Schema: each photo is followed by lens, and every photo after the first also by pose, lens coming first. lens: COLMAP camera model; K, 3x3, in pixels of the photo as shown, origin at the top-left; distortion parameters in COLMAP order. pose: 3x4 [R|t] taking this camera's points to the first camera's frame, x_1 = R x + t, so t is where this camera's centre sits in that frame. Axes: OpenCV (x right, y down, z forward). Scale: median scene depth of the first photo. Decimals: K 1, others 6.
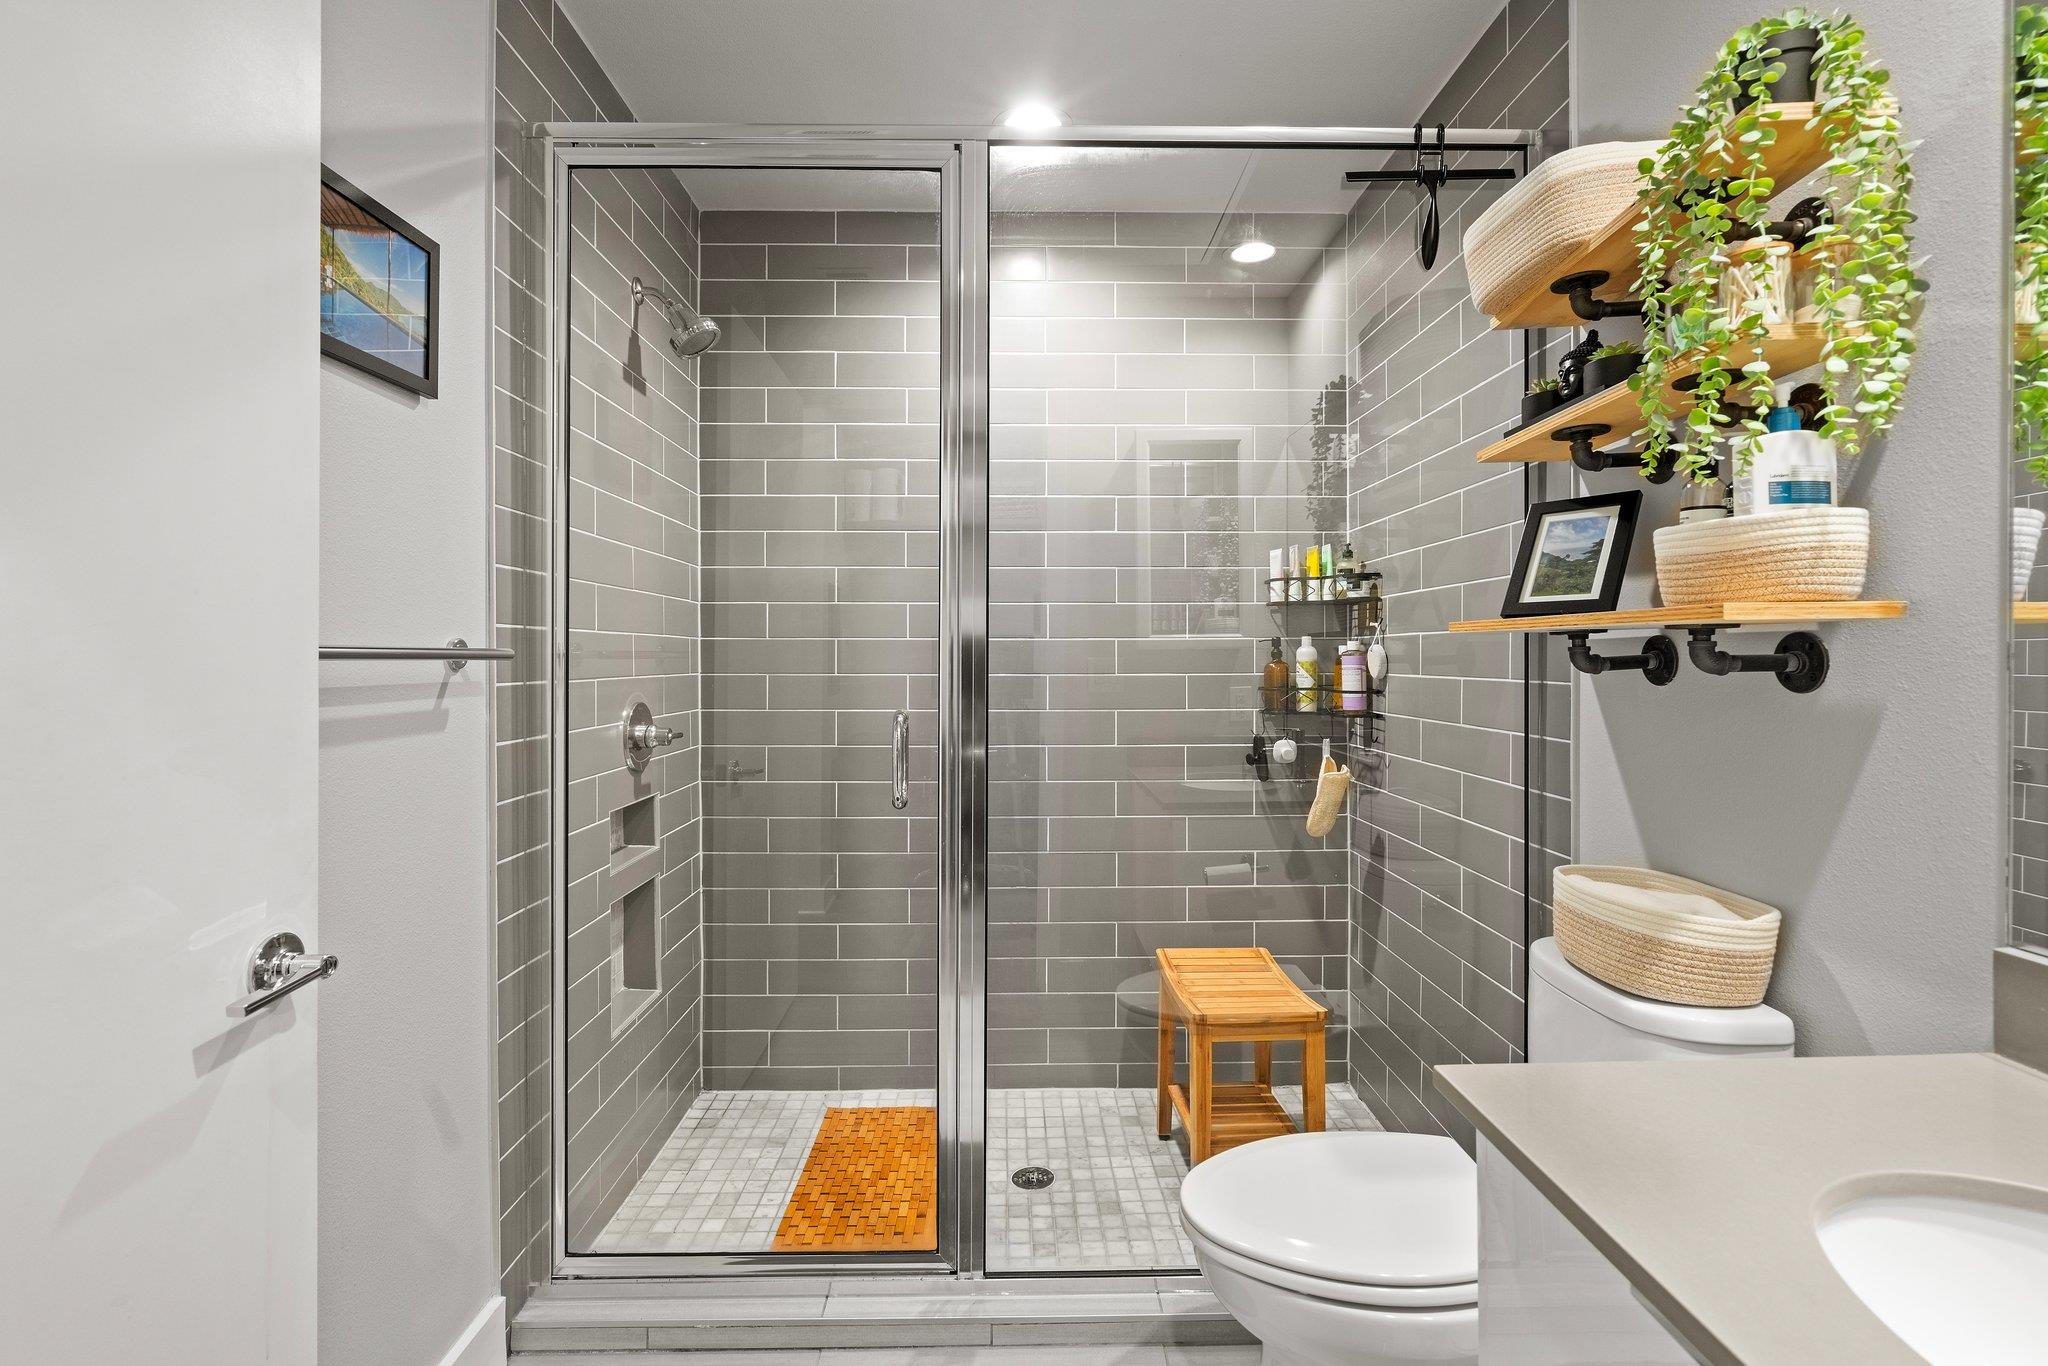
lens RADIAL K [[939.5, 0, 1024.4], [0, 939.5, 654.6], [0, 0, 1]] dist [0.002187, 0.001531]
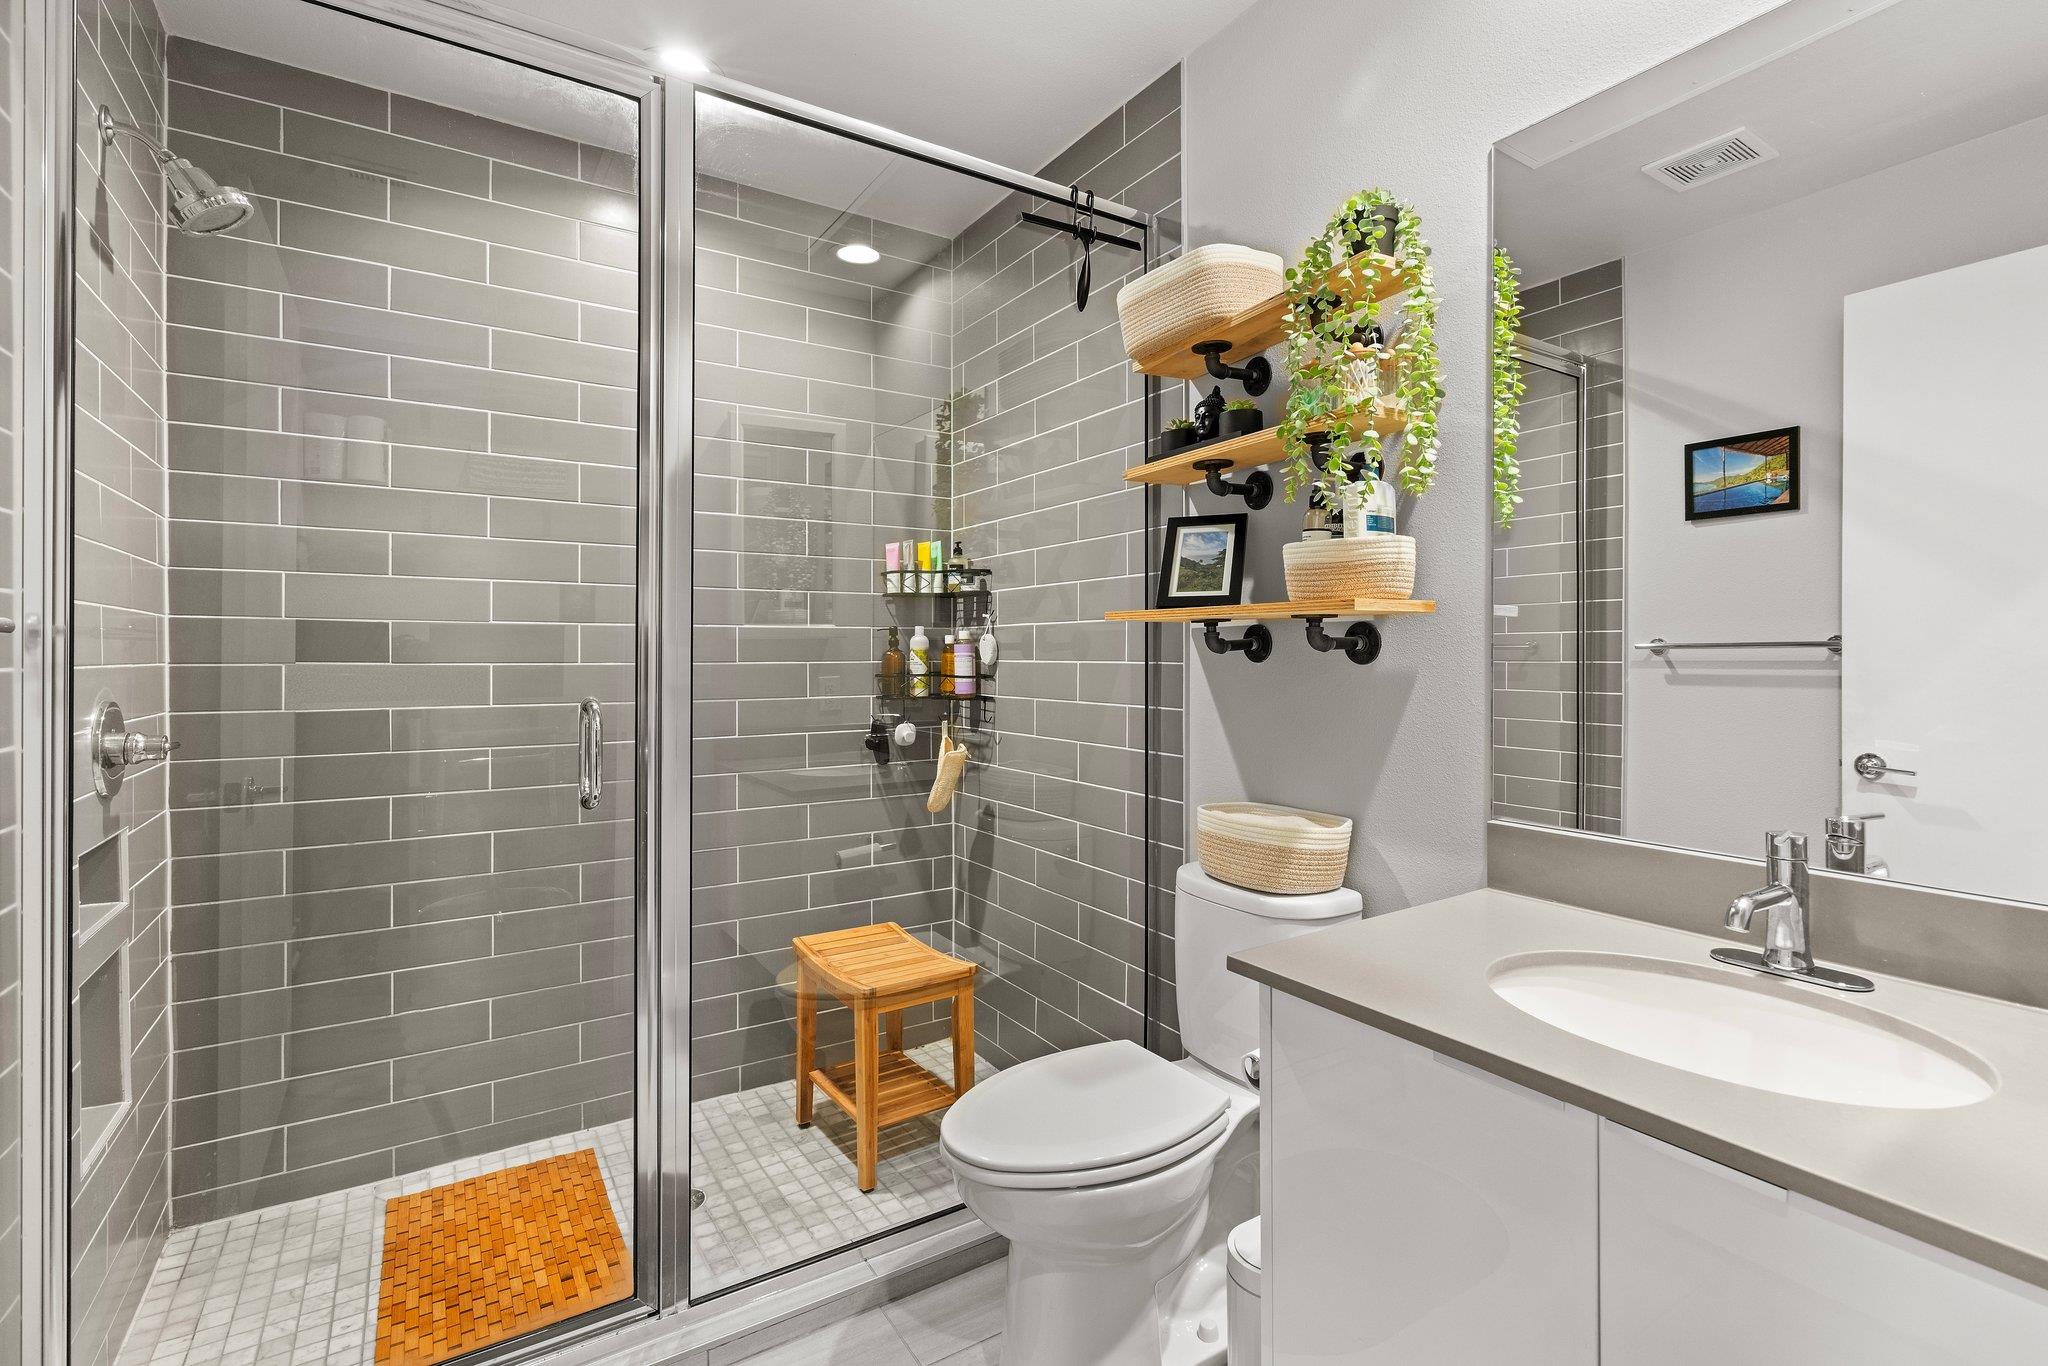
lens RADIAL K [[950.3, 0, 1023.2], [0, 950.3, 649.6], [0, 0, 1]] dist [0.000049, 0.001728]
pose [[0.853881, 0.002929, 0.520460, -0.201063], [-0.001617, 0.999994, -0.002976, 0.012843], [-0.520466, 0.001700, 0.853881, 0.020685]]
